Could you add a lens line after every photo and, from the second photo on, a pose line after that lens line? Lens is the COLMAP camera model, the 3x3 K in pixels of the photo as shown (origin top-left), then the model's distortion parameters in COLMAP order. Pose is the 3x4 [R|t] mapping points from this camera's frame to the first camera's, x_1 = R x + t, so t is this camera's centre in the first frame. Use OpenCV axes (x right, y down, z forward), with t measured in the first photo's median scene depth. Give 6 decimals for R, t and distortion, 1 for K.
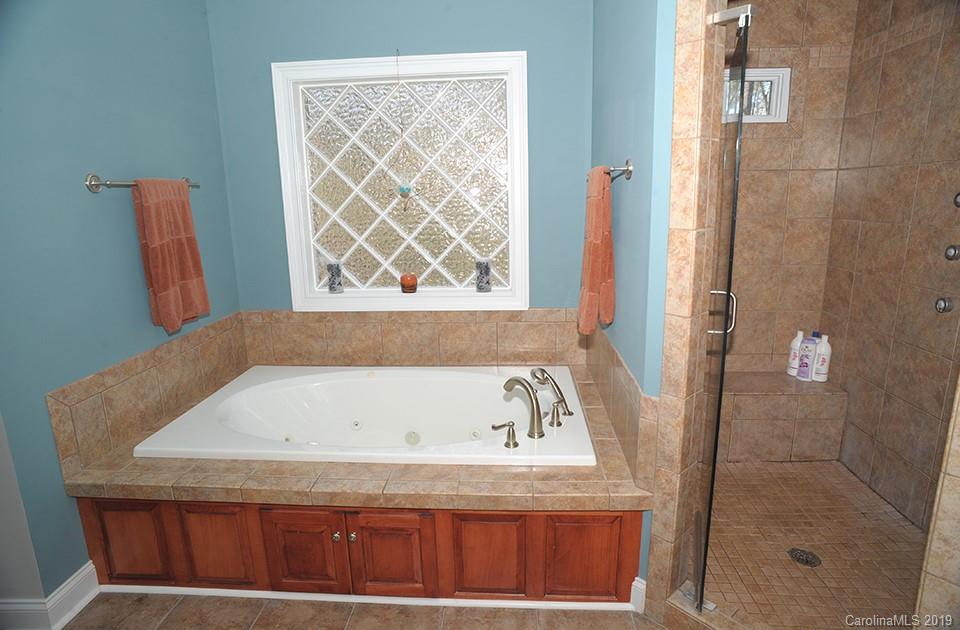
lens RADIAL K [[542.1, 0, 483.0], [0, 542.1, 316.0], [0, 0, 1]] dist [-0.102323, 0.067994]
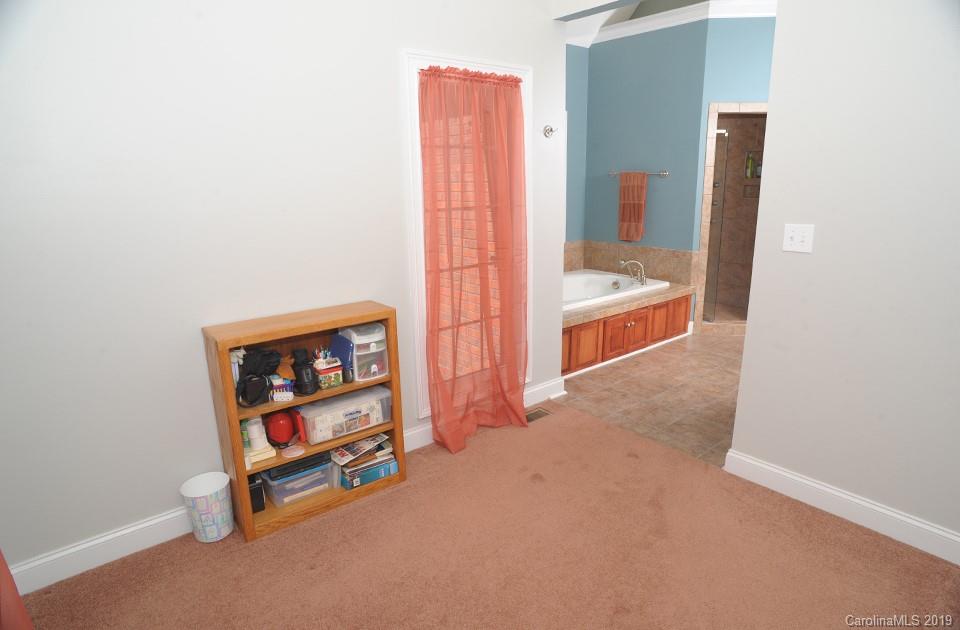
lens RADIAL K [[542.1, 0, 483.0], [0, 542.1, 316.0], [0, 0, 1]] dist [-0.102323, 0.067994]
pose [[0.734407, -0.162161, 0.659053, -1.427972], [0.152393, 0.985642, 0.072702, 0.059945], [-0.661380, 0.047042, 0.748575, -0.233249]]
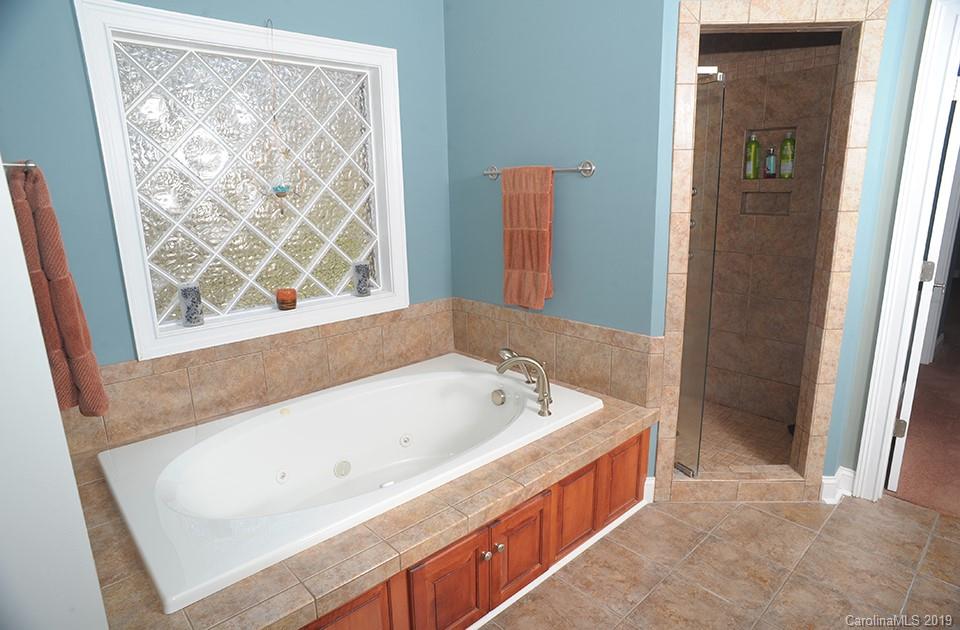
lens RADIAL K [[542.1, 0, 483.0], [0, 542.1, 316.0], [0, 0, 1]] dist [-0.102323, 0.067994]
pose [[0.690100, -0.164261, 0.704826, -0.529027], [0.169259, 0.983525, 0.063489, -0.035063], [-0.703643, 0.075484, 0.706533, 0.190818]]
